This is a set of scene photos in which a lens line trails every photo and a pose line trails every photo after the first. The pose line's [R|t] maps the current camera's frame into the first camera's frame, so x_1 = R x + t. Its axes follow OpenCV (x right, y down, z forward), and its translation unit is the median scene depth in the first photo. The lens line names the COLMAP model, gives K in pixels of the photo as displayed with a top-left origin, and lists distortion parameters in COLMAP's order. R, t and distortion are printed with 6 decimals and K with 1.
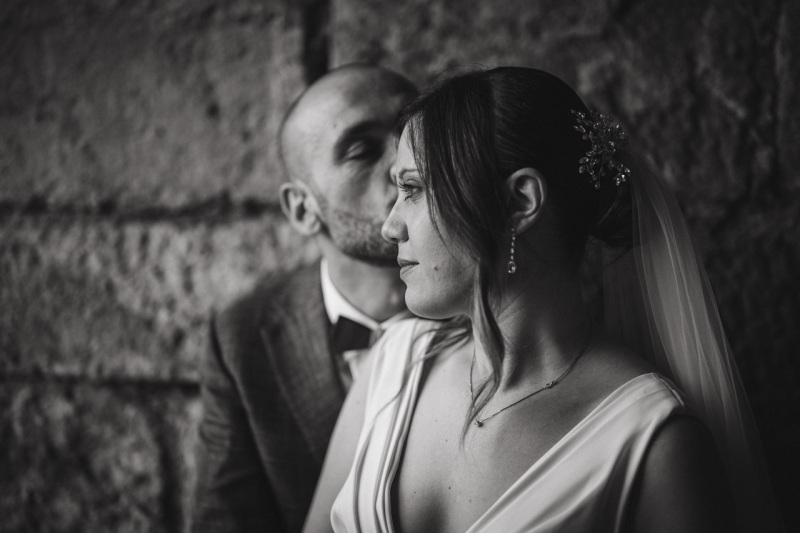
lens RADIAL K [[1089.8, 0, 399.0], [0, 1089.8, 275.0], [0, 0, 1]] dist [0.028175, 0.000000]
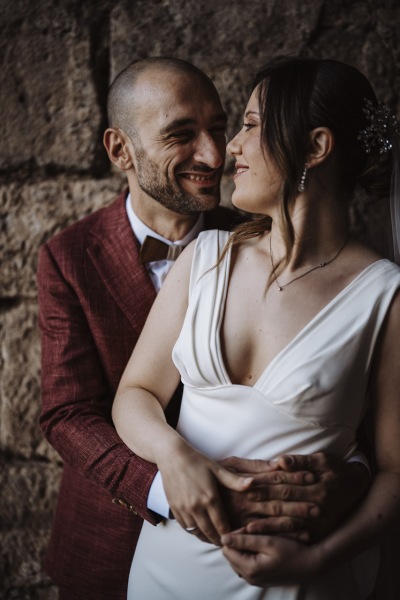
lens RADIAL K [[817.4, 0, 195.8], [0, 817.4, 297.2], [0, 0, 1]] dist [0.028175, 0.000000]
pose [[0.969047, -0.016495, 0.246327, -0.217164], [0.009938, 0.999563, 0.027838, 0.072960], [-0.246678, -0.024528, 0.968787, -0.060071]]
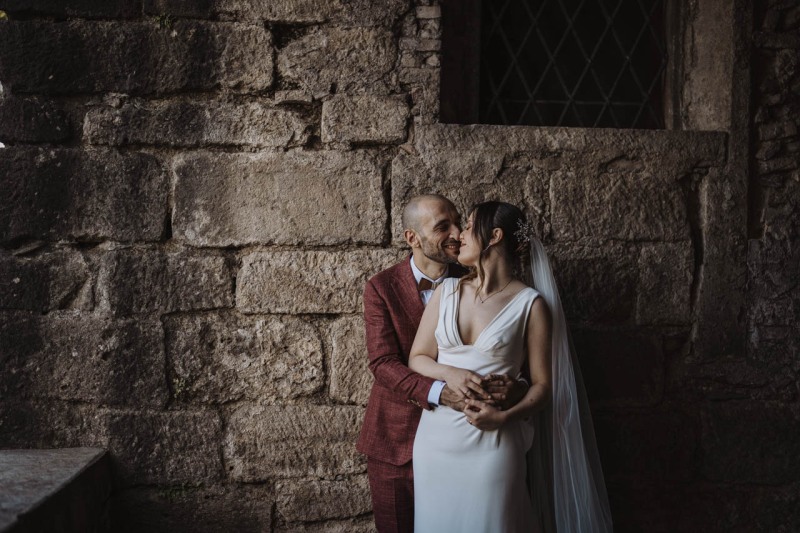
lens RADIAL K [[1089.8, 0, 390.6], [0, 1089.8, 292.4], [0, 0, 1]] dist [0.028175, 0.000000]
pose [[0.962389, -0.004036, 0.271645, -0.769514], [0.018718, 0.998499, -0.051481, 0.186630], [-0.271030, 0.054629, 0.961020, -1.495583]]
